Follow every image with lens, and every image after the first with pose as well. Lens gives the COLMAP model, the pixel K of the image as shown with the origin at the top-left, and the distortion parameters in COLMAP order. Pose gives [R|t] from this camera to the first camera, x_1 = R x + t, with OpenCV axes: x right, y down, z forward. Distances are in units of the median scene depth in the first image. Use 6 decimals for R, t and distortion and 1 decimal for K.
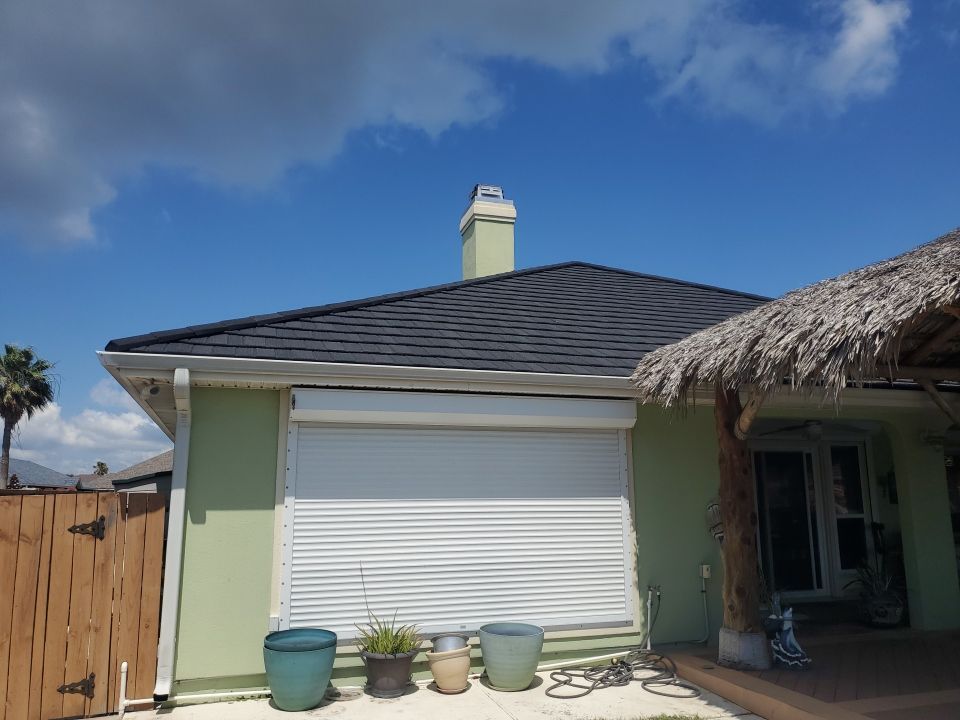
lens RADIAL K [[754.7, 0, 497.4], [0, 754.7, 354.8], [0, 0, 1]] dist [0.026160, 0.000692]
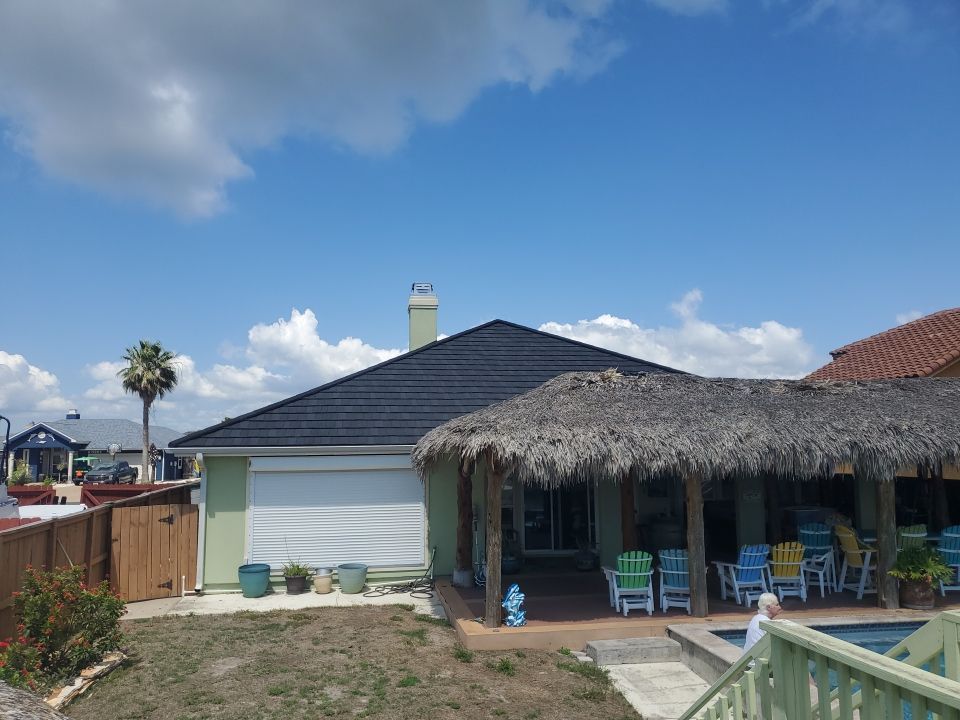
lens RADIAL K [[746.0, 0, 476.8], [0, 746.0, 360.4], [0, 0, 1]] dist [0.093185, -0.156962]
pose [[0.987141, -0.018135, -0.158820, 0.735317], [0.029491, 0.997150, 0.069437, -0.370027], [0.157108, -0.073228, 0.984863, -1.035972]]
